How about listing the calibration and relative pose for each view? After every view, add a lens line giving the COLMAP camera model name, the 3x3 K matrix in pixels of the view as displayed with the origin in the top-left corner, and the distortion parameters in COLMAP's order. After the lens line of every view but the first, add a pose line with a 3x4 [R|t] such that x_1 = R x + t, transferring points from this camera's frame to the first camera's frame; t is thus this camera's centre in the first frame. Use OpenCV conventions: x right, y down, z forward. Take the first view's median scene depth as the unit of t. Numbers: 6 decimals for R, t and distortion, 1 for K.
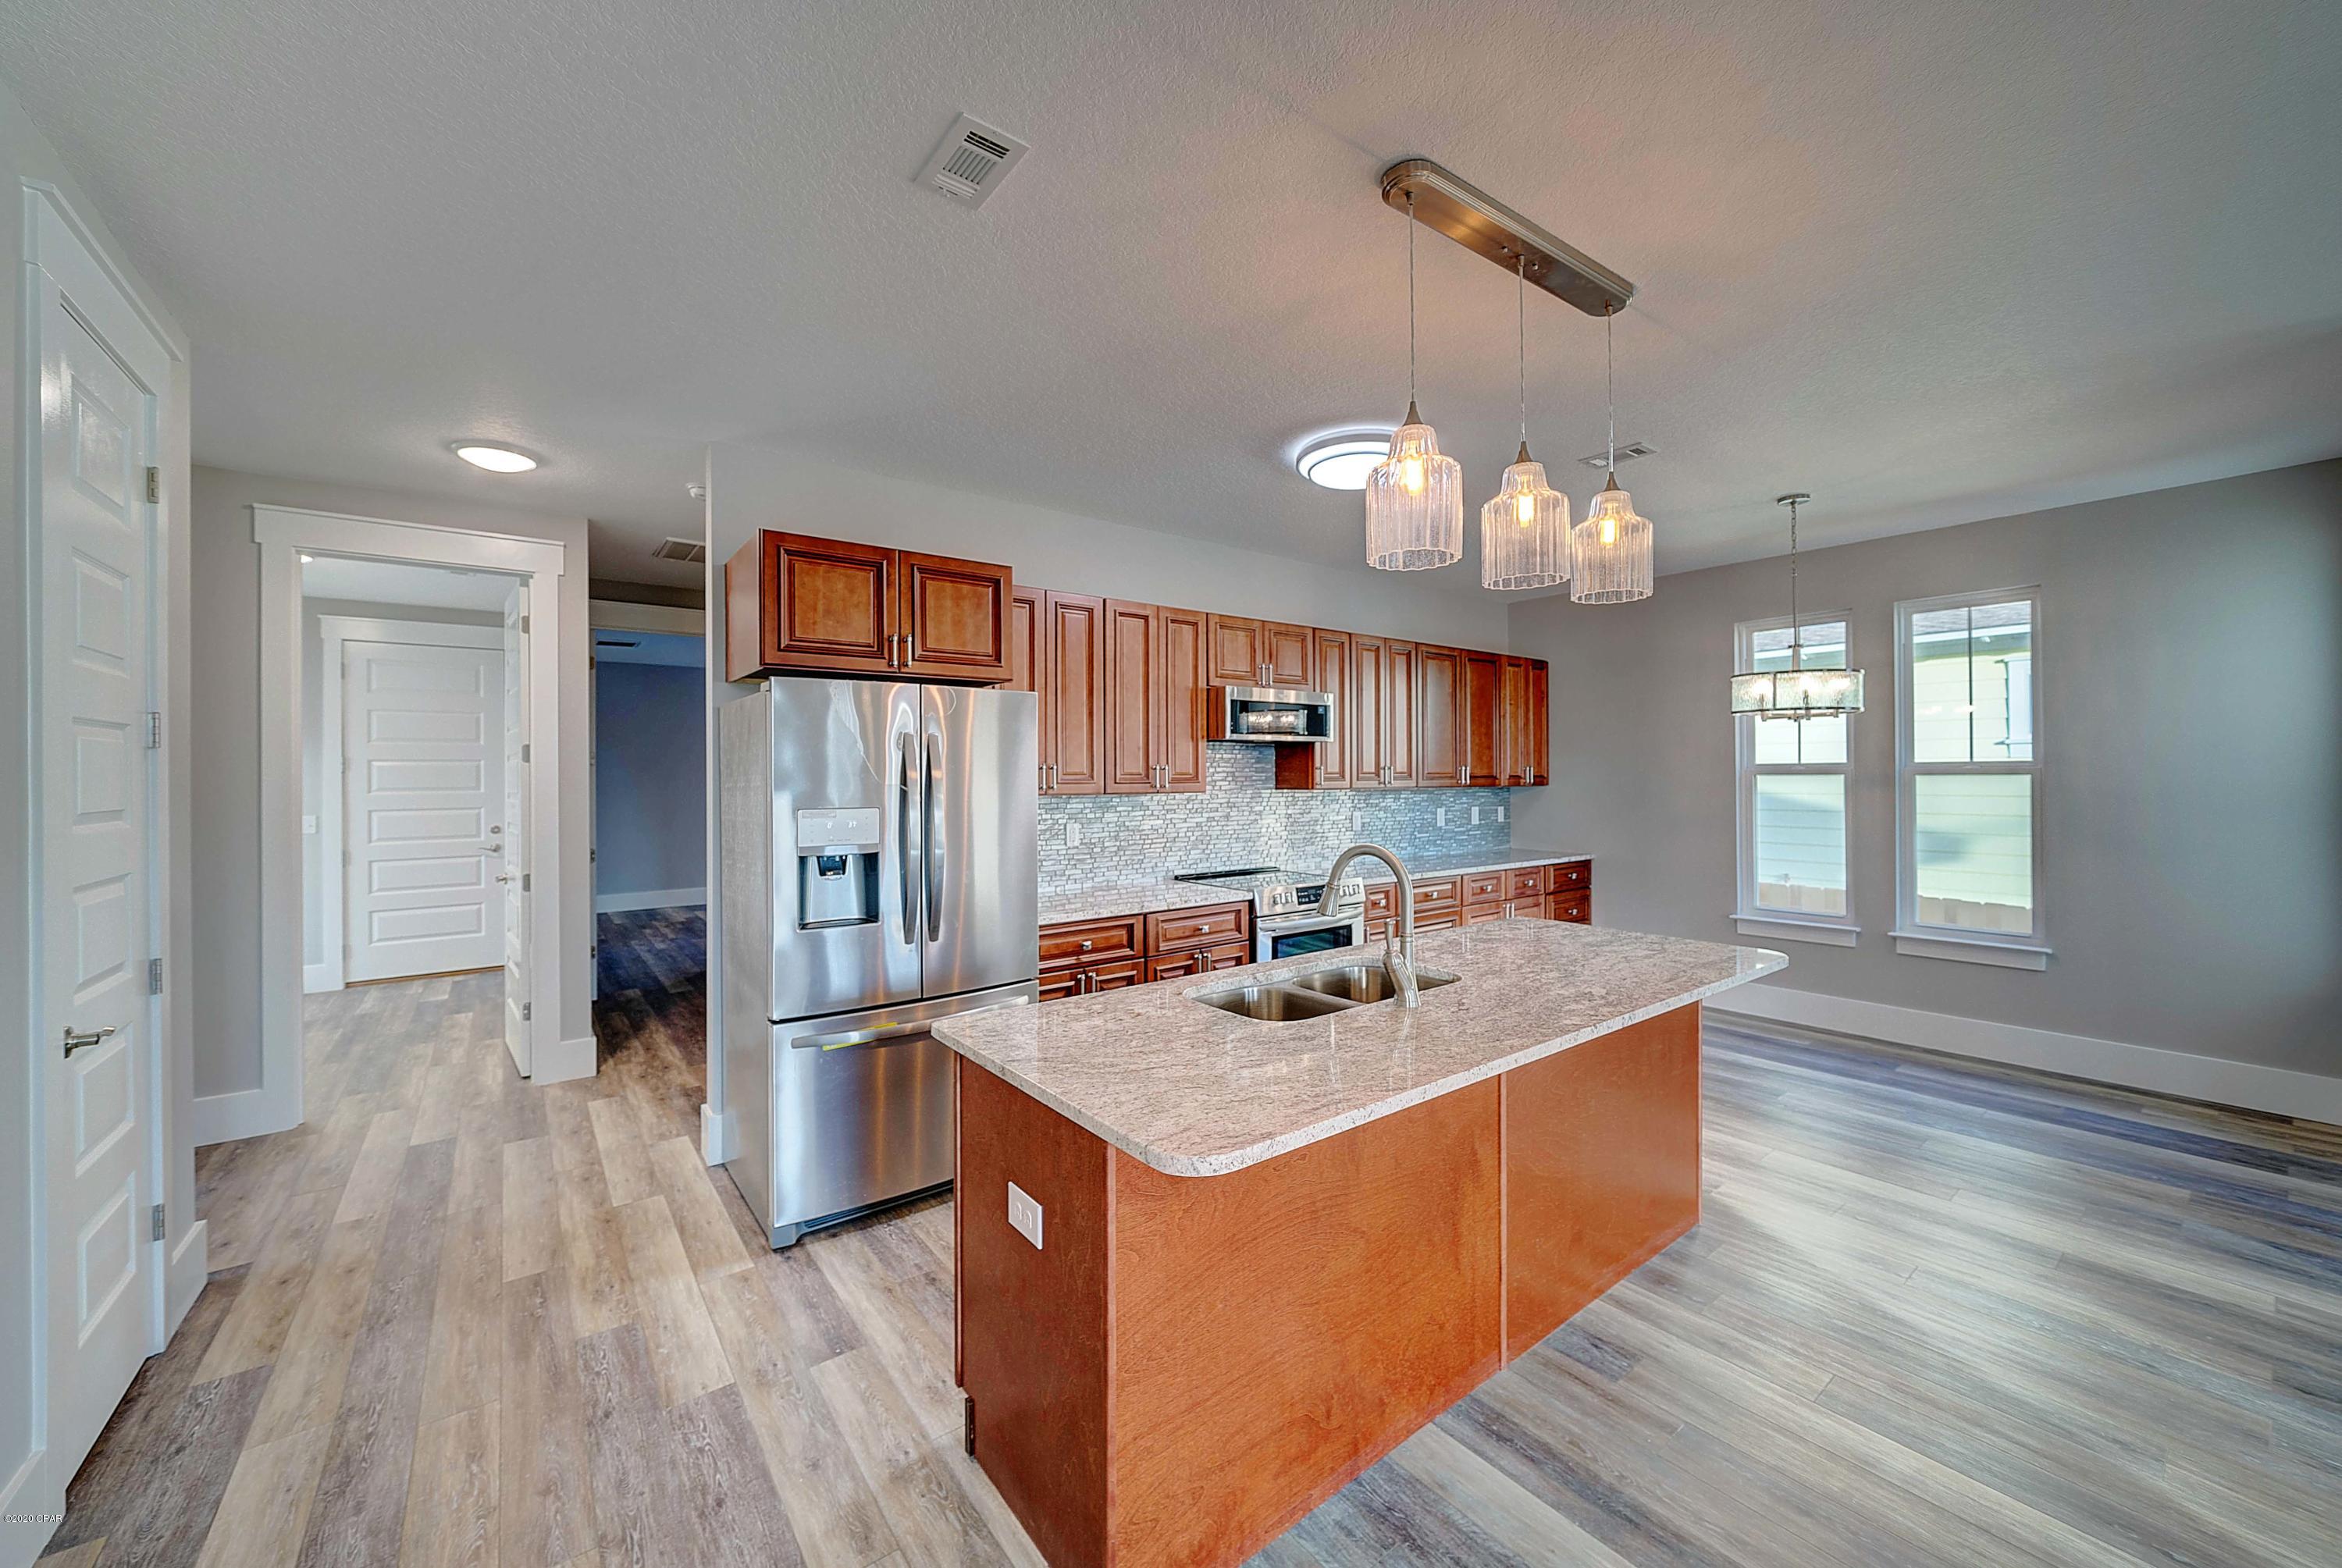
lens RADIAL K [[850.0, 0, 1120.3], [0, 850.0, 775.9], [0, 0, 1]] dist [-0.005567, 0.000472]
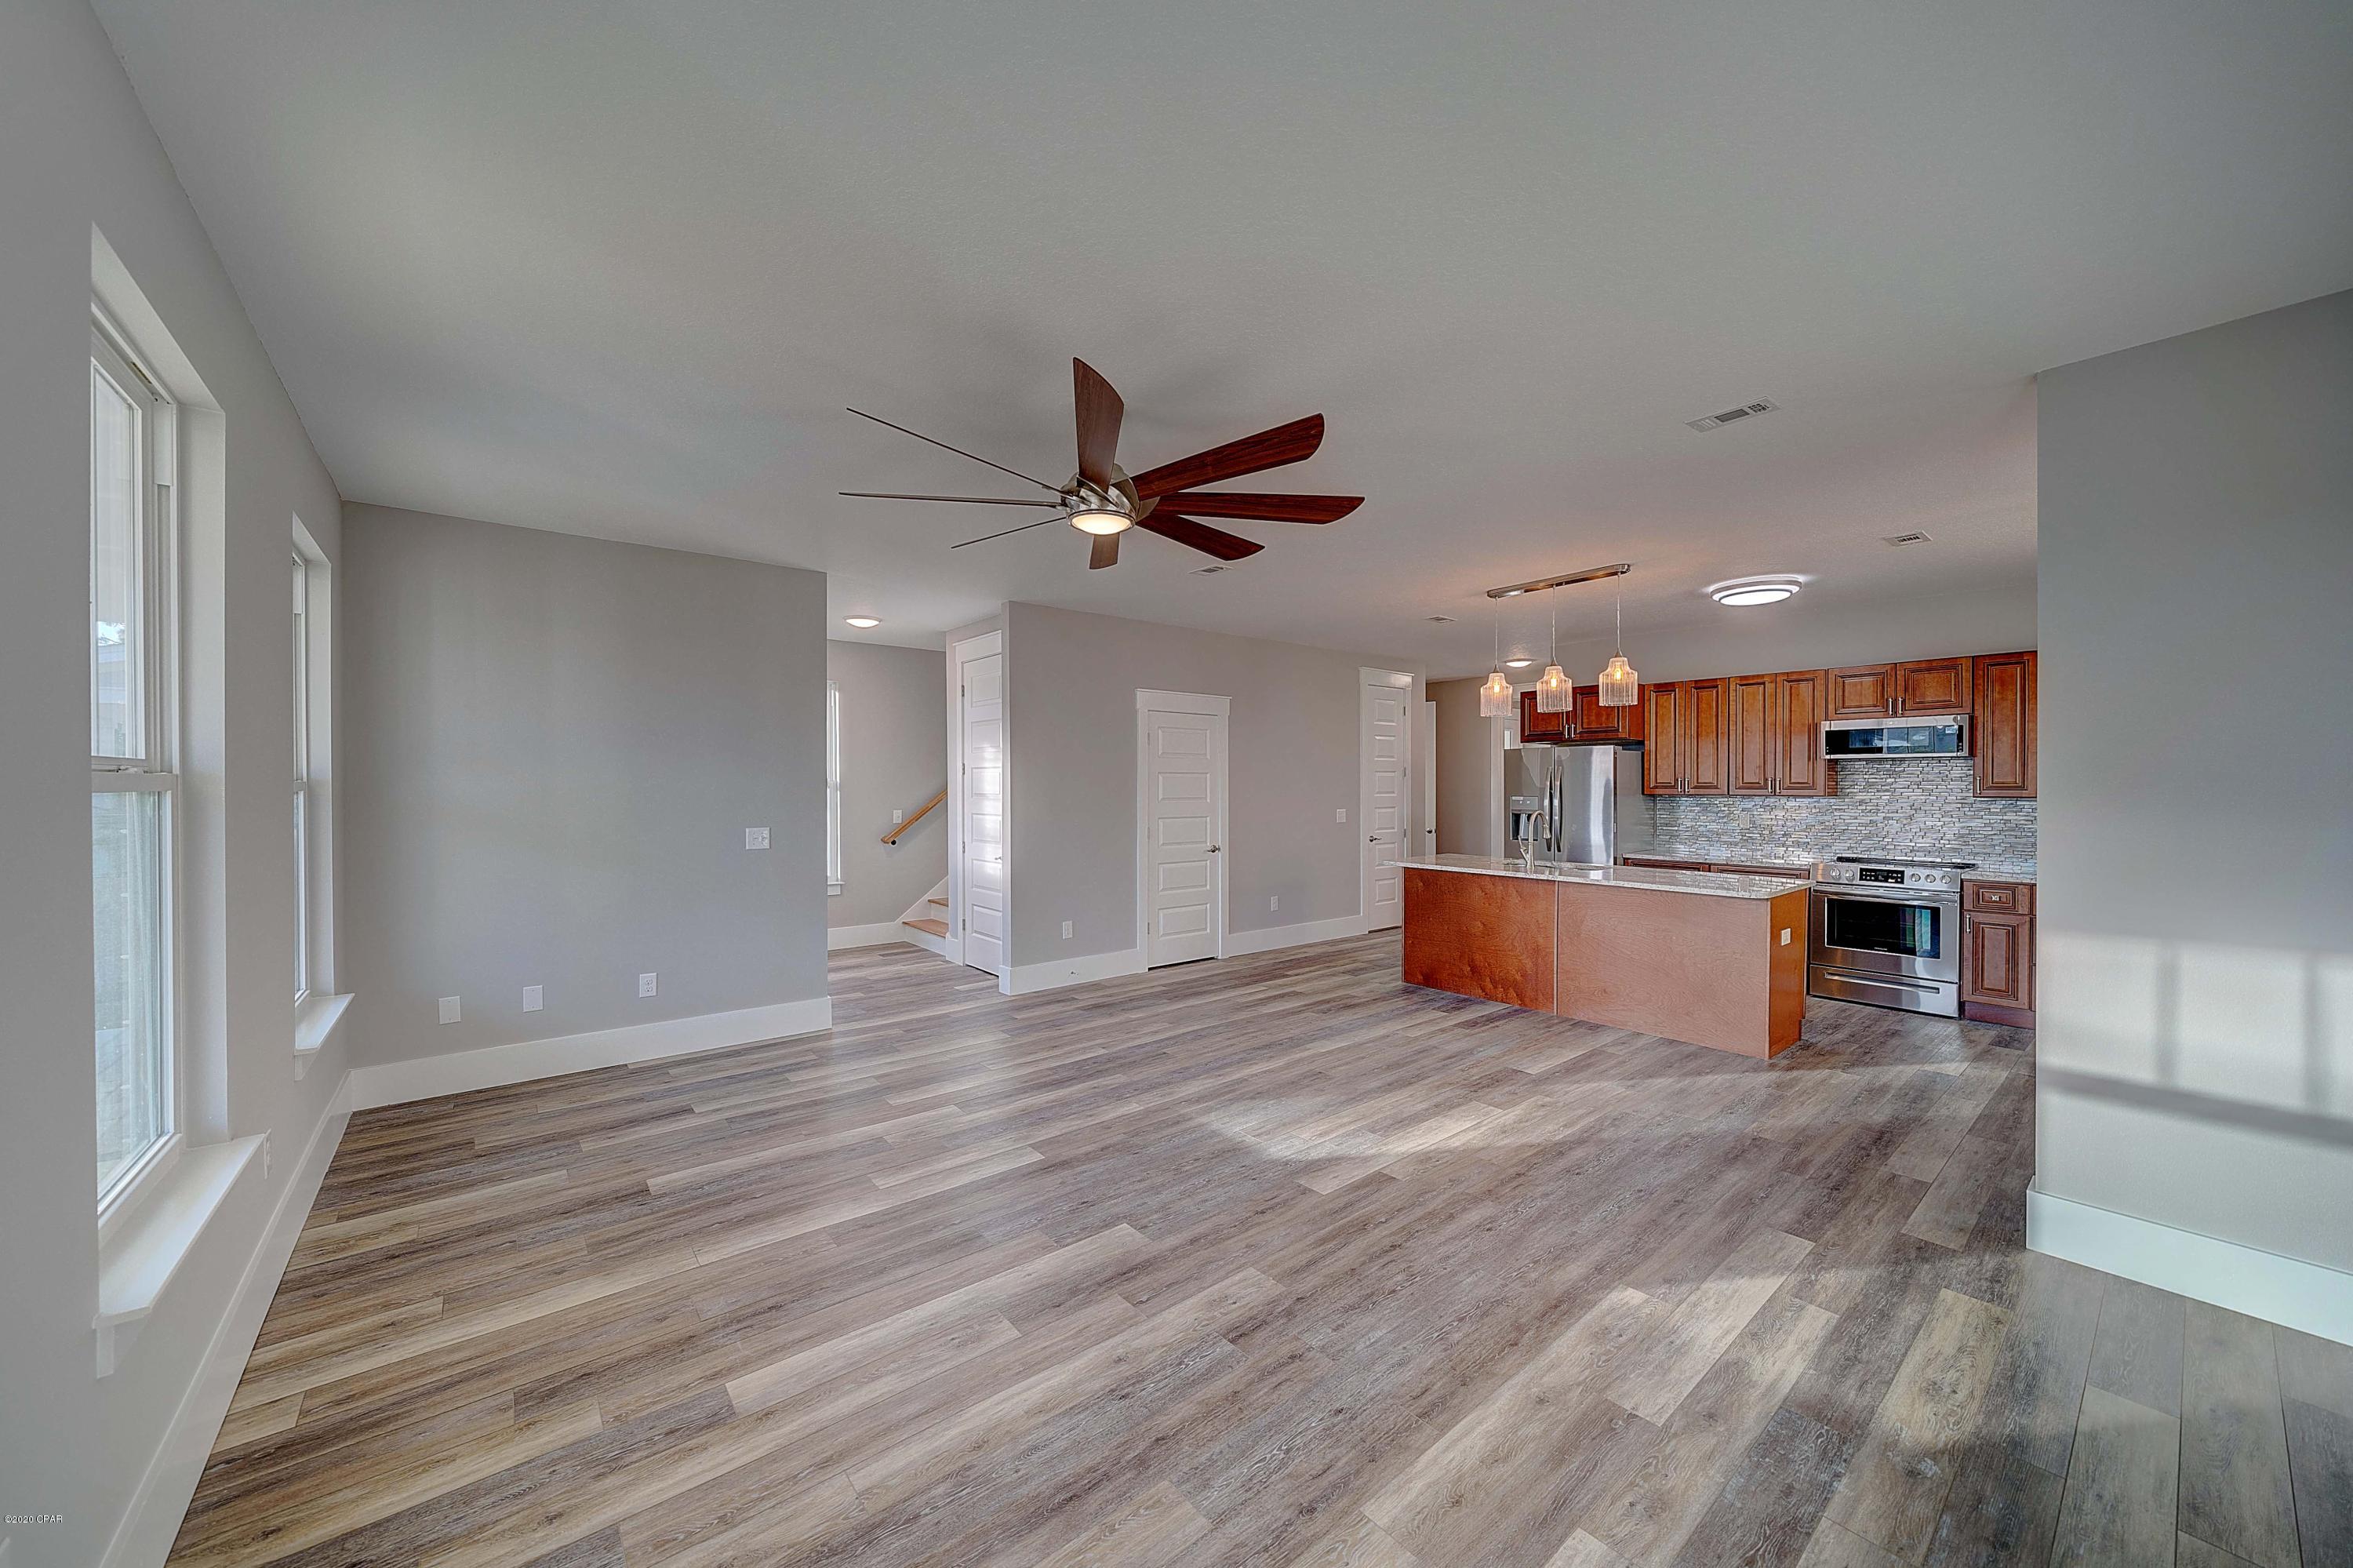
lens RADIAL K [[854.1, 0, 1154.4], [0, 854.1, 787.9], [0, 0, 1]] dist [-0.005567, 0.000472]
pose [[0.020797, 0.005913, -0.999766, 1.473950], [-0.003983, 0.999975, 0.005832, 0.002398], [0.999776, 0.003861, 0.020820, -0.130533]]
